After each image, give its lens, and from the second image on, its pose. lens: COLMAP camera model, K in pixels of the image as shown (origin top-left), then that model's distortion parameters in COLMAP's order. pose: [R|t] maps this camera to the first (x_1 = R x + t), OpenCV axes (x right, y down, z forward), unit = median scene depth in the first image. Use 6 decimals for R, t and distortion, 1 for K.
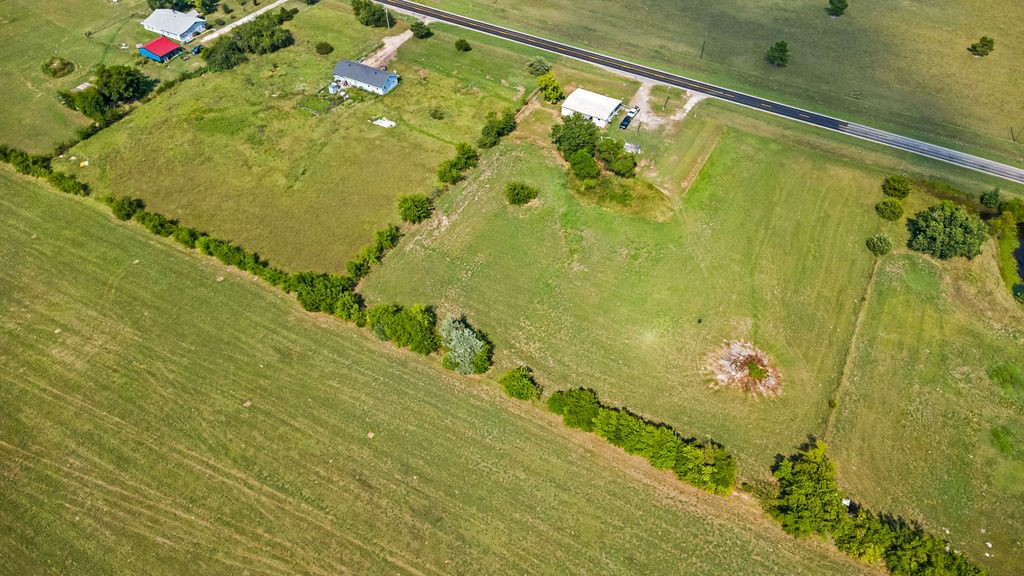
lens RADIAL K [[724.4, 0, 511.4], [0, 724.4, 289.1], [0, 0, 1]] dist [0.030975, -0.050569]
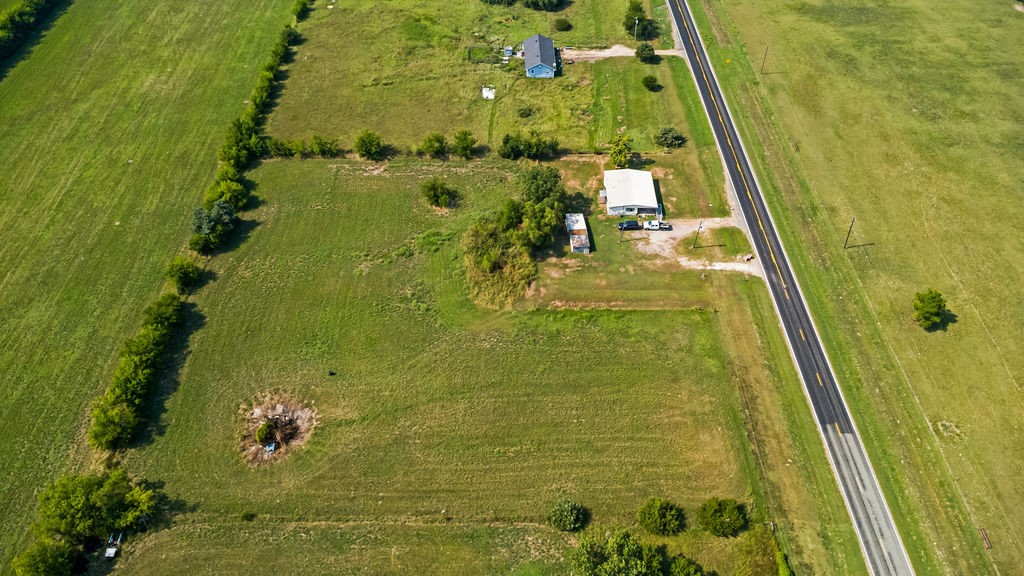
lens RADIAL K [[724.4, 0, 511.4], [0, 724.4, 289.1], [0, 0, 1]] dist [0.030975, -0.050569]
pose [[0.479205, 0.613965, -0.627224, 0.741470], [-0.624171, 0.740794, 0.248262, -0.338737], [0.617068, 0.272527, 0.738211, 0.383535]]
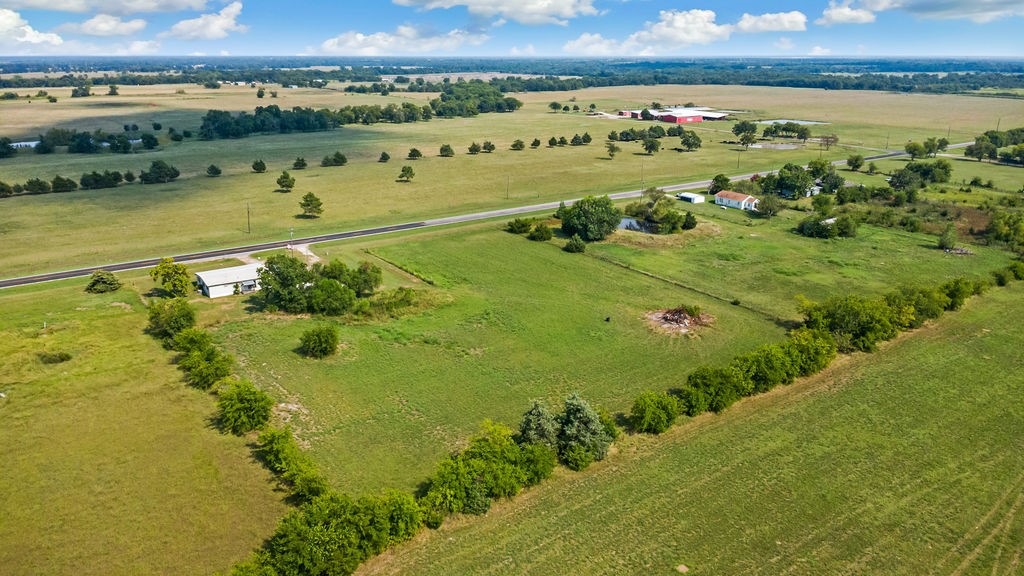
lens RADIAL K [[725.8, 0, 505.9], [0, 725.8, 283.4], [0, 0, 1]] dist [0.034202, -0.056914]
pose [[0.428819, -0.293945, 0.854231, -0.497216], [0.646098, 0.760685, -0.062583, -0.015311], [-0.631405, 0.578753, 0.516114, 0.492438]]
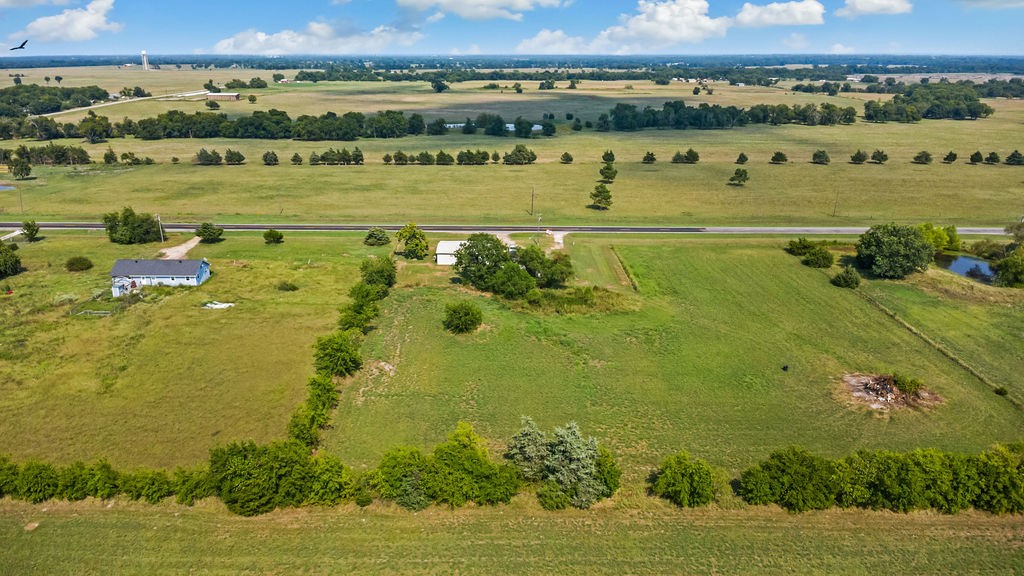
lens RADIAL K [[723.1, 0, 495.5], [0, 723.1, 287.3], [0, 0, 1]] dist [0.030346, -0.048505]
pose [[0.879348, -0.170040, 0.444785, -0.280982], [0.352203, 0.860881, -0.367201, 0.121654], [-0.320468, 0.479552, 0.816903, 0.376814]]
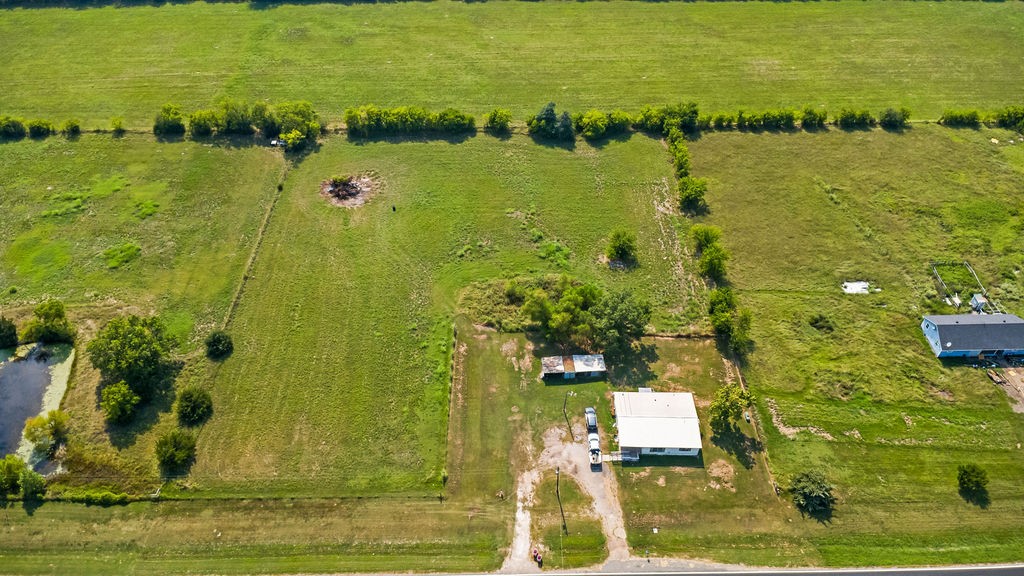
lens RADIAL K [[724.4, 0, 511.4], [0, 724.4, 289.1], [0, 0, 1]] dist [0.030975, -0.050569]
pose [[-0.878062, 0.325493, -0.350800, 0.460039], [-0.351537, 0.058659, 0.934334, -0.916326], [0.324697, 0.943723, 0.062917, 0.949367]]
